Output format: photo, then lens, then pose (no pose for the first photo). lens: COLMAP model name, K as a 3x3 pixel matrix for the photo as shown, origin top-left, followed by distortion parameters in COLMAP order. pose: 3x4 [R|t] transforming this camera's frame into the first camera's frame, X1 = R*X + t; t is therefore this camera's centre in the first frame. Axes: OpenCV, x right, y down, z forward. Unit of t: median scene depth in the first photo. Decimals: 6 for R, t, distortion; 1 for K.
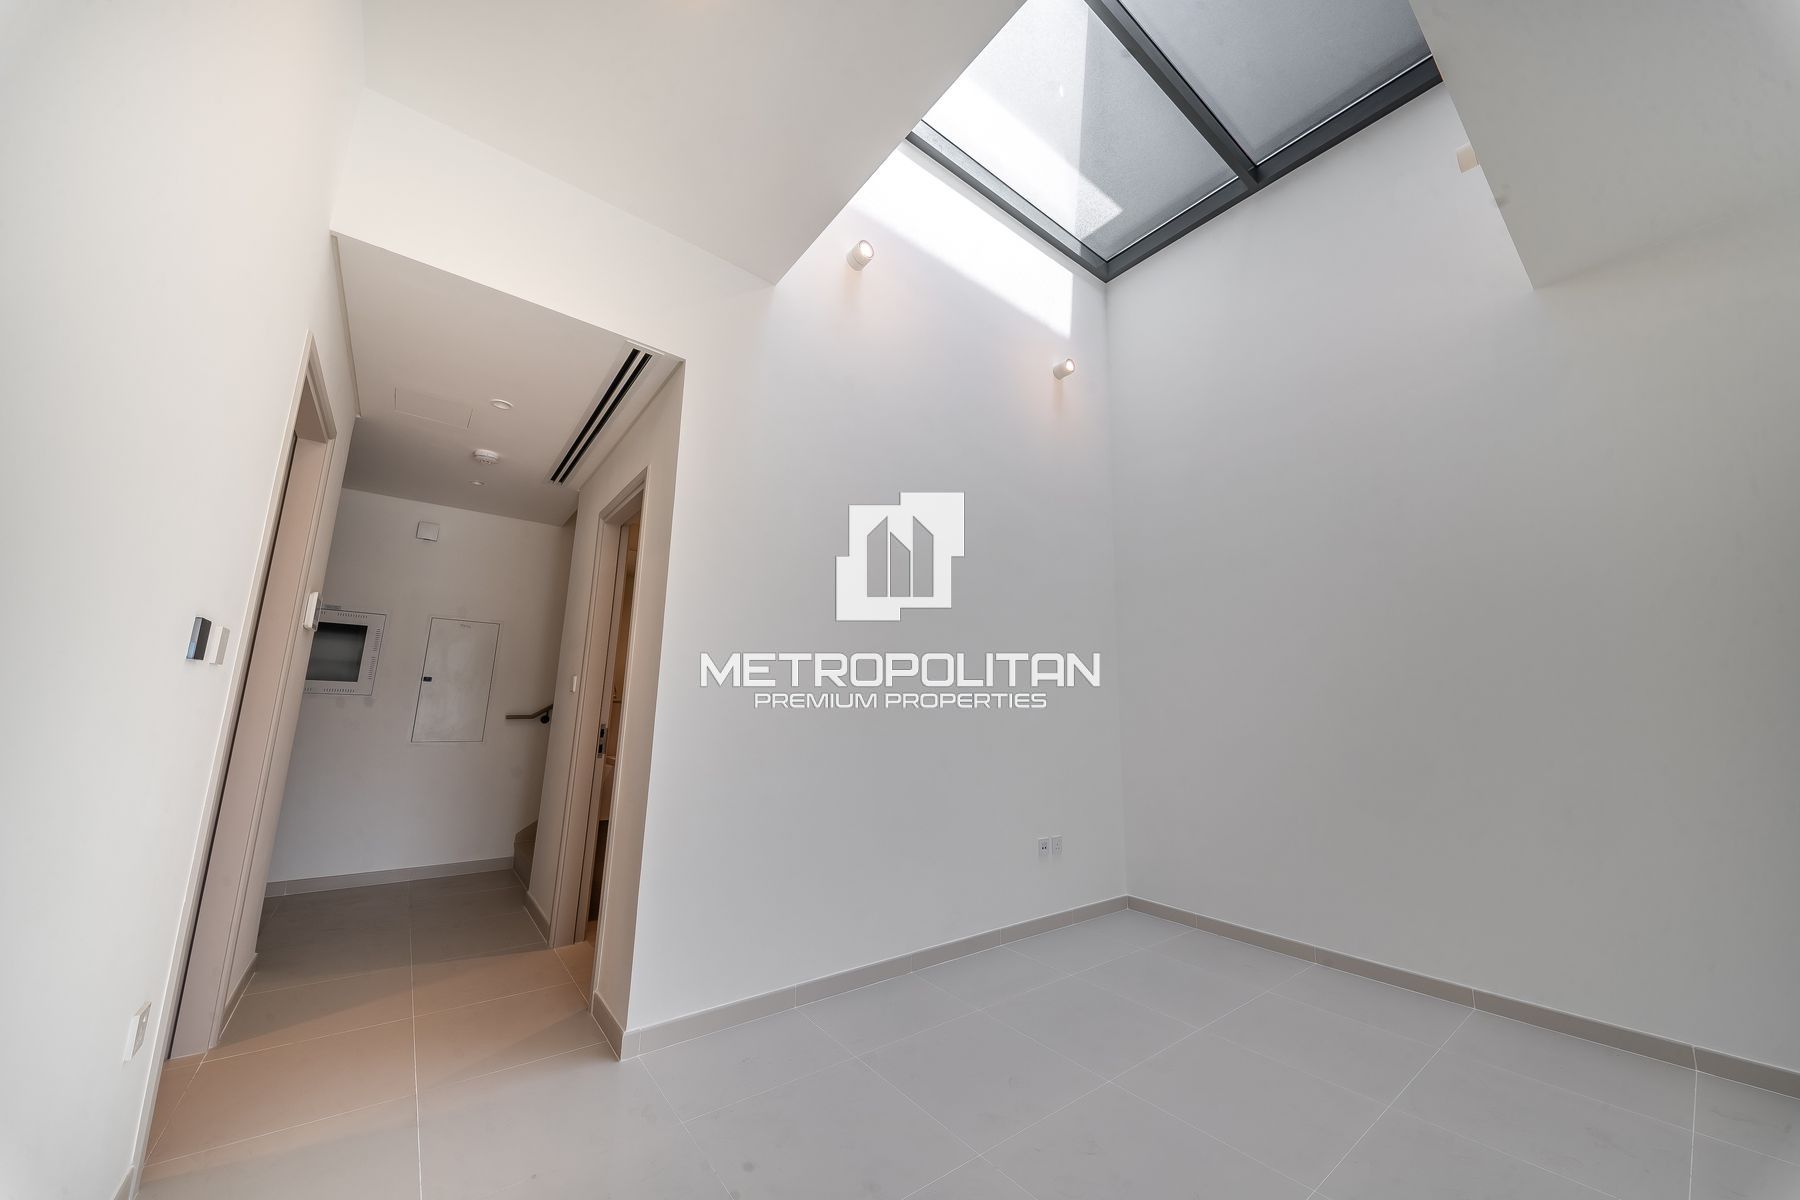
lens RADIAL K [[637.7, 0, 962.8], [0, 637.7, 596.1], [0, 0, 1]] dist [0.000308, -0.000113]
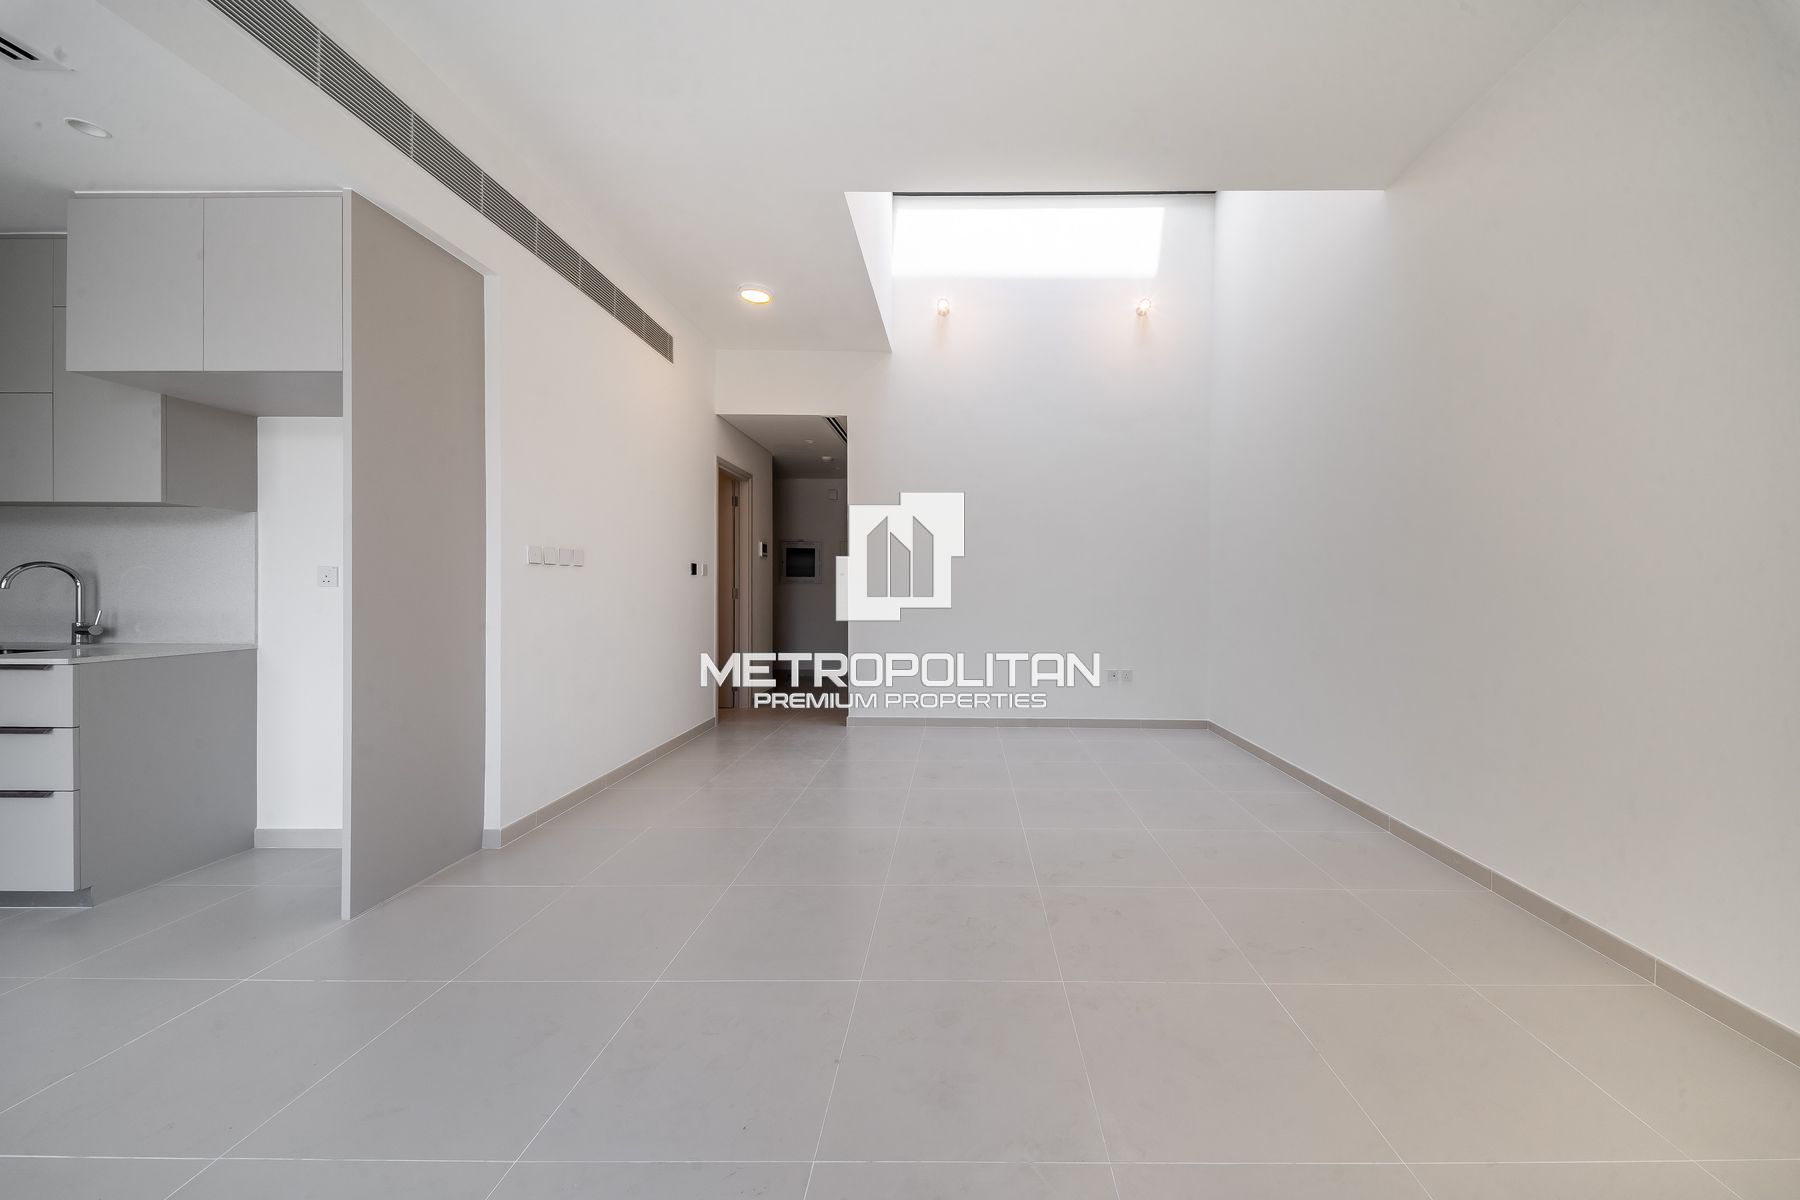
lens RADIAL K [[641.8, 0, 975.3], [0, 641.8, 592.1], [0, 0, 1]] dist [0.000691, -0.003229]
pose [[0.775600, -0.012862, -0.631094, 0.759720], [0.126228, 0.982758, 0.135103, -0.031510], [0.618475, -0.184448, 0.763850, -0.269230]]
